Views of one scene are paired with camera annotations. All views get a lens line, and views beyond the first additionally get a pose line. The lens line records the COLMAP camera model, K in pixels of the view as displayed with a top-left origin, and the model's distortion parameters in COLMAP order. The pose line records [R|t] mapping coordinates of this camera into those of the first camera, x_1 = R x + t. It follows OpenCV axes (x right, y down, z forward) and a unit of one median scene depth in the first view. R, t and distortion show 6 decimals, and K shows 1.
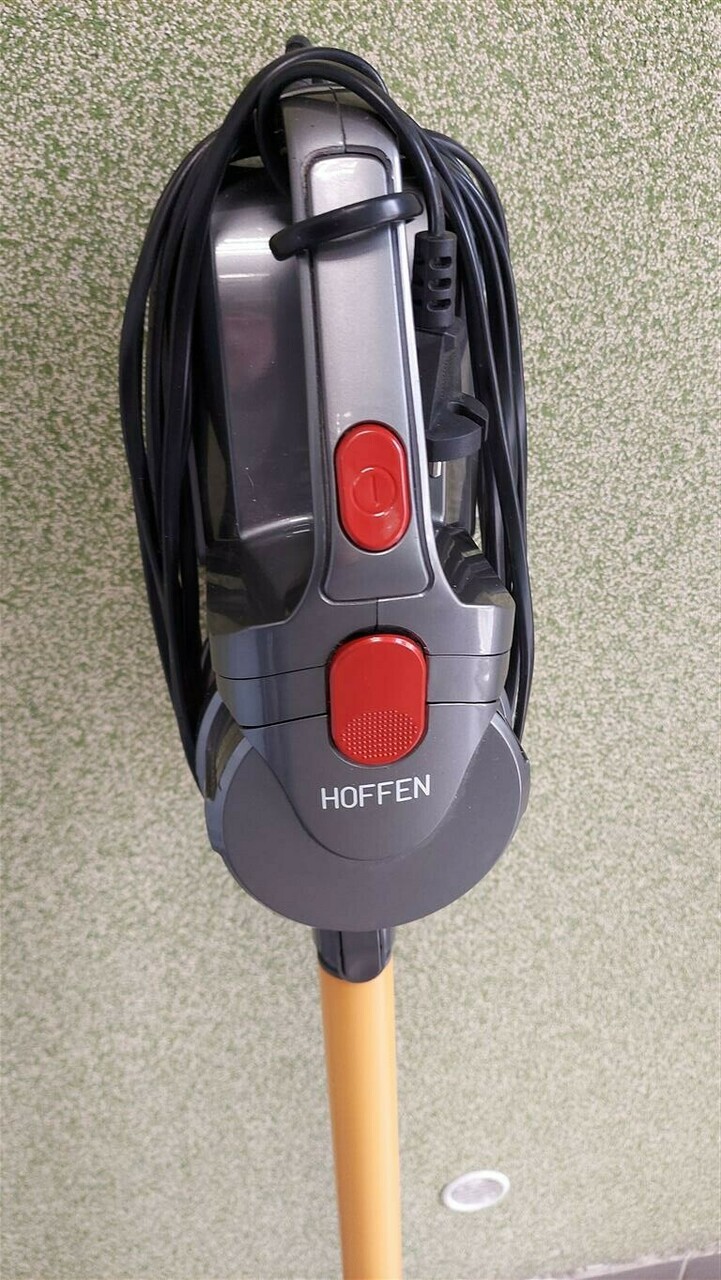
lens RADIAL K [[916.7, 0, 364.2], [0, 916.7, 642.9], [0, 0, 1]] dist [0.062648, -0.085246]
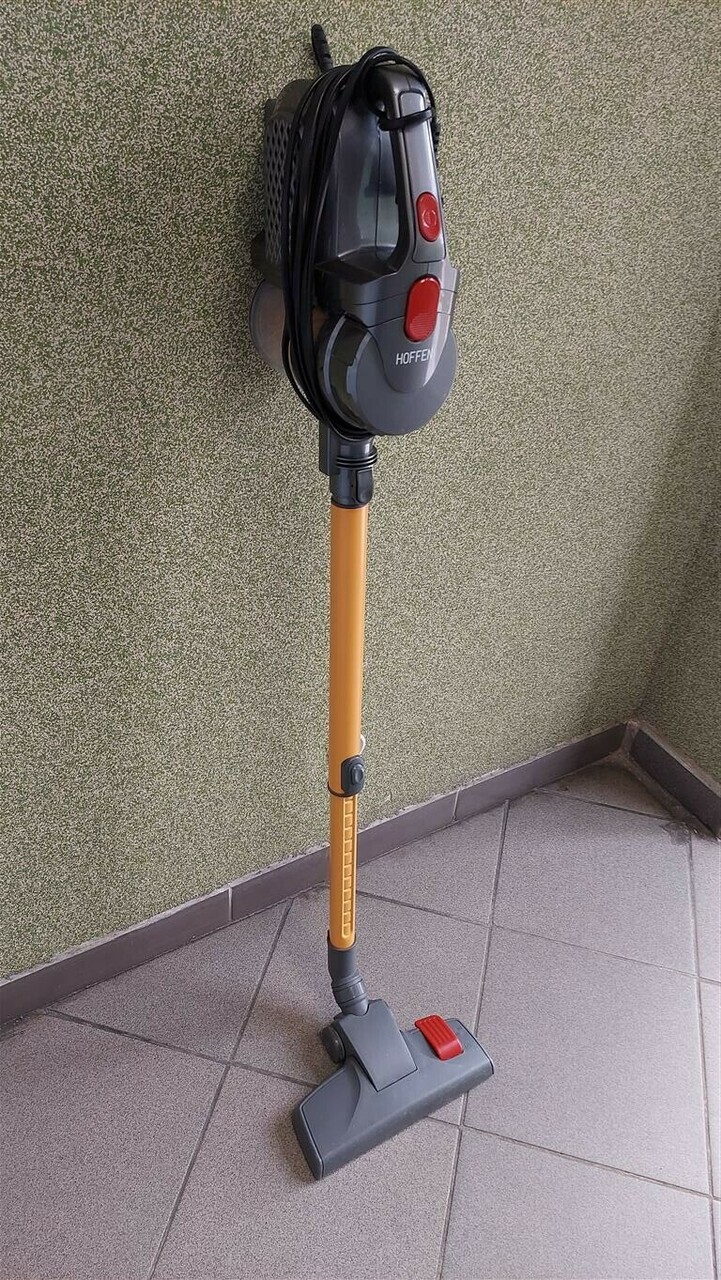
lens RADIAL K [[902.5, 0, 360.5], [0, 902.5, 640.0], [0, 0, 1]] dist [0.073642, -0.083171]
pose [[0.918327, -0.158384, 0.362753, -0.874941], [0.122216, 0.985133, 0.120731, 0.462115], [-0.376481, -0.066536, 0.924032, -0.997950]]
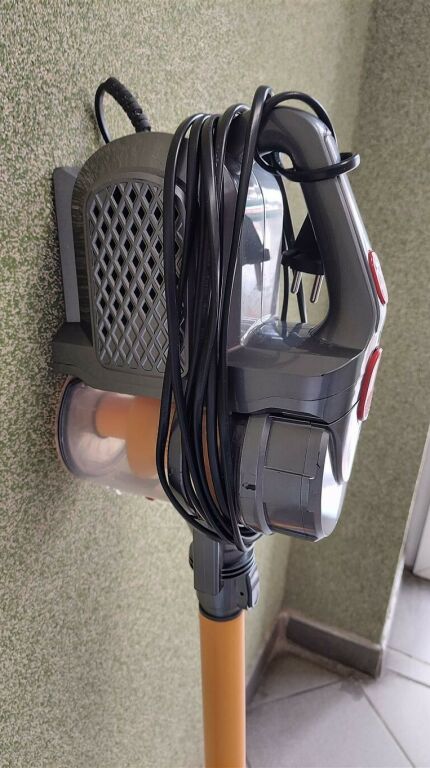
lens RADIAL K [[573.5, 0, 225.2], [0, 573.5, 386.6], [0, 0, 1]] dist [0.006389, -0.001596]
pose [[0.542561, -0.254503, 0.800534, -0.842256], [0.368646, 0.928464, 0.045325, -0.086199], [-0.754803, 0.270522, 0.597570, 0.319201]]
